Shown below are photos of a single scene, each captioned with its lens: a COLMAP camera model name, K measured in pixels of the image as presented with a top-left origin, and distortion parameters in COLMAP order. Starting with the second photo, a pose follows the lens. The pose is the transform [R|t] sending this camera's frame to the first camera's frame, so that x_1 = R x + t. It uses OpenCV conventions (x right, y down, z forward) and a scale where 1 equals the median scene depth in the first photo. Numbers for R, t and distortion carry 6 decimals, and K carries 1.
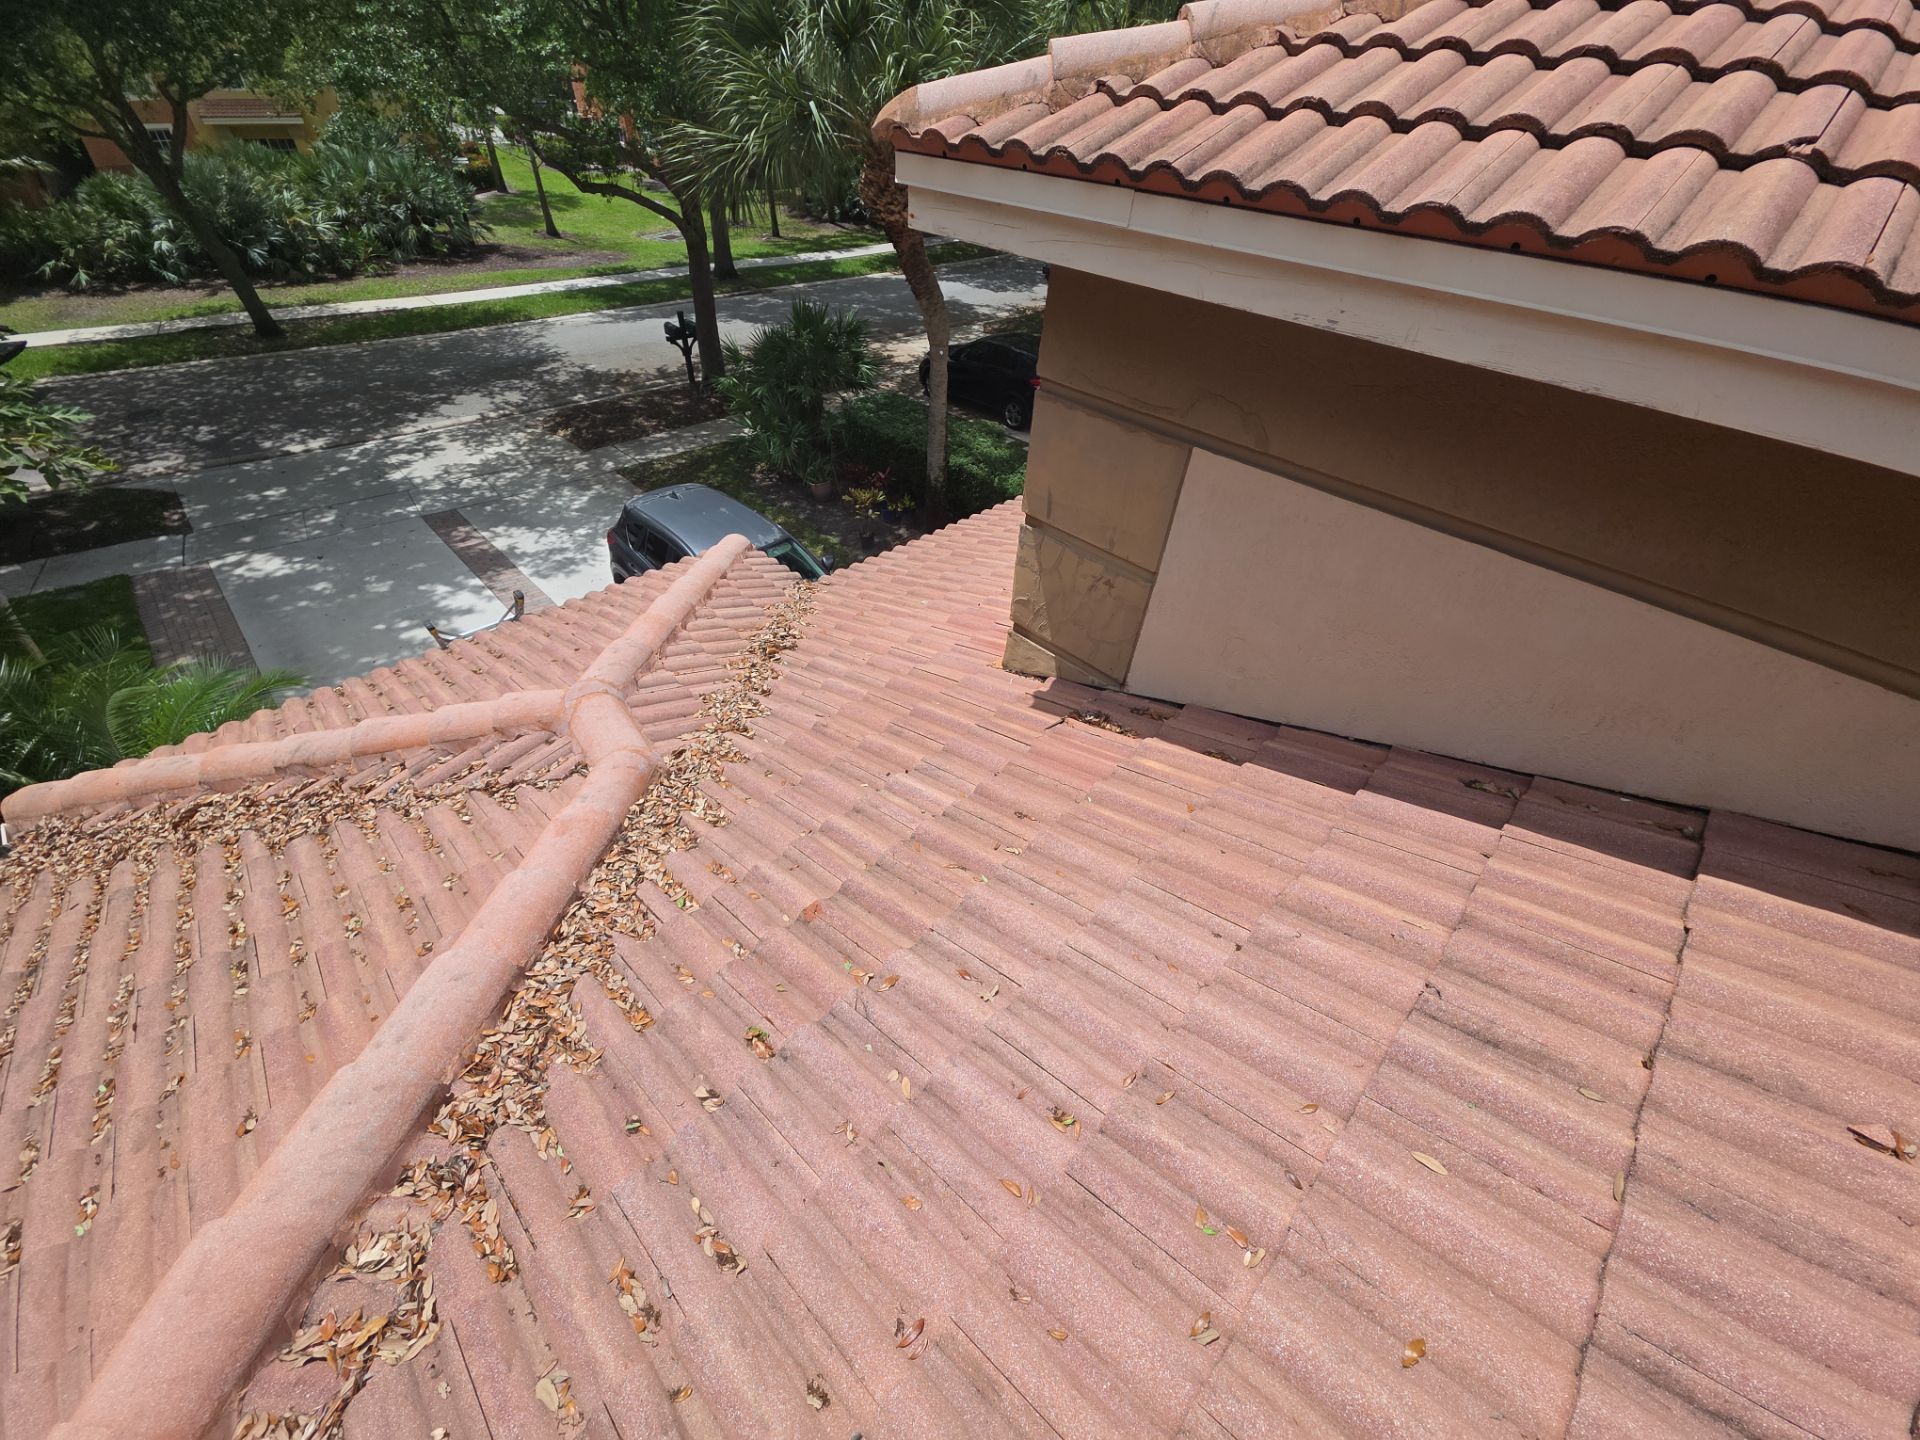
lens RADIAL K [[759.2, 0, 964.8], [0, 759.2, 717.2], [0, 0, 1]] dist [0.003678, -0.000064]
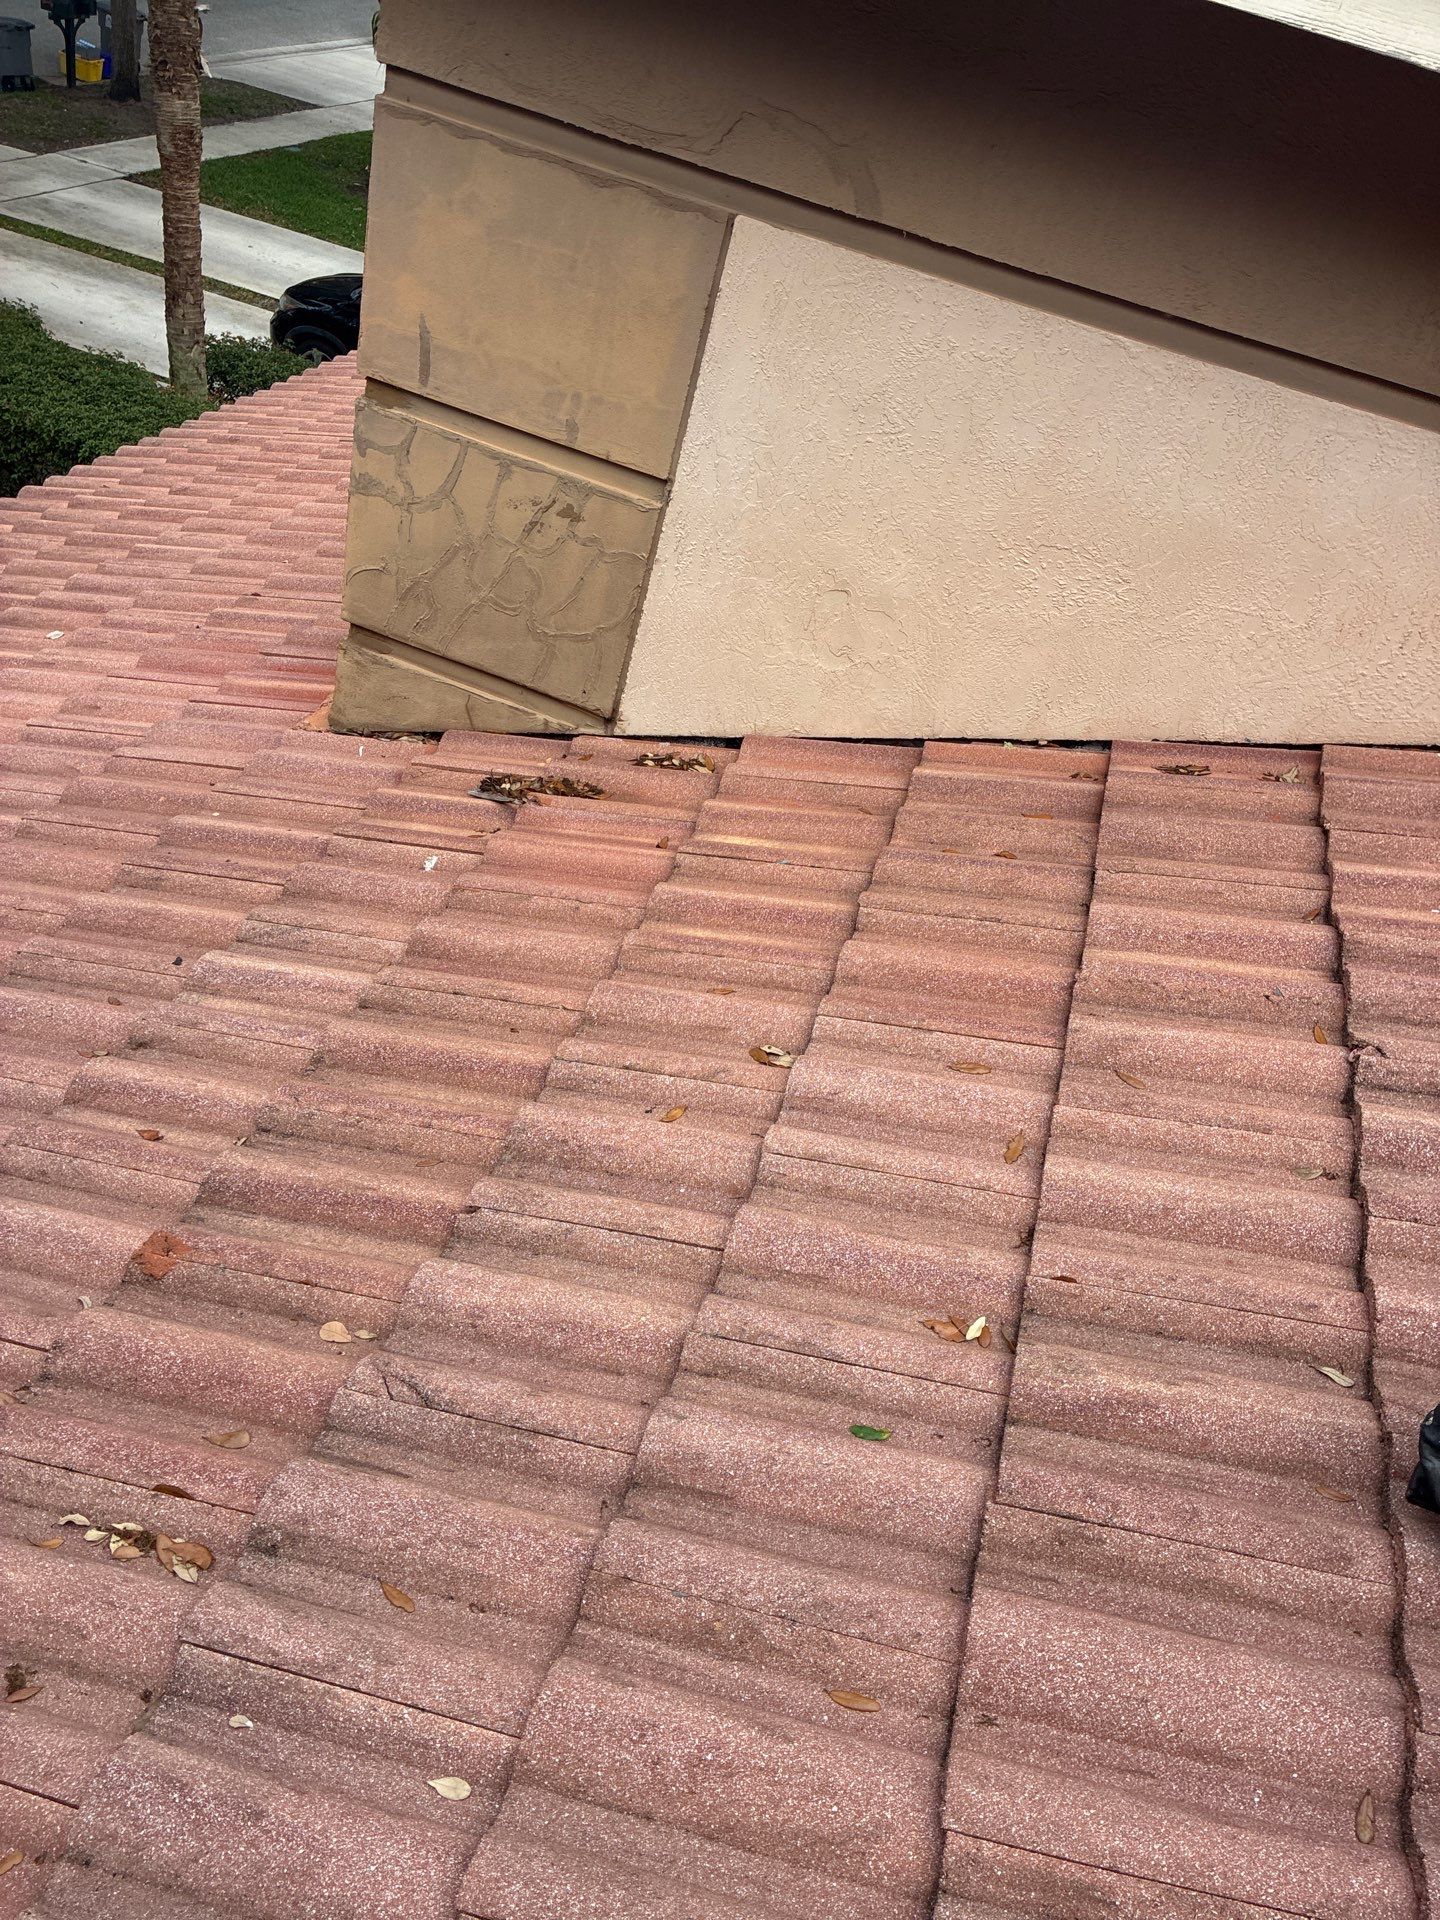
lens RADIAL K [[1448.1, 0, 723.4], [0, 1448.1, 947.8], [0, 0, 1]] dist [0.054224, -0.068284]
pose [[0.880299, -0.166337, 0.444303, -0.175157], [0.156975, 0.985893, 0.058082, 0.060724], [-0.447697, 0.018615, 0.893992, 0.084103]]
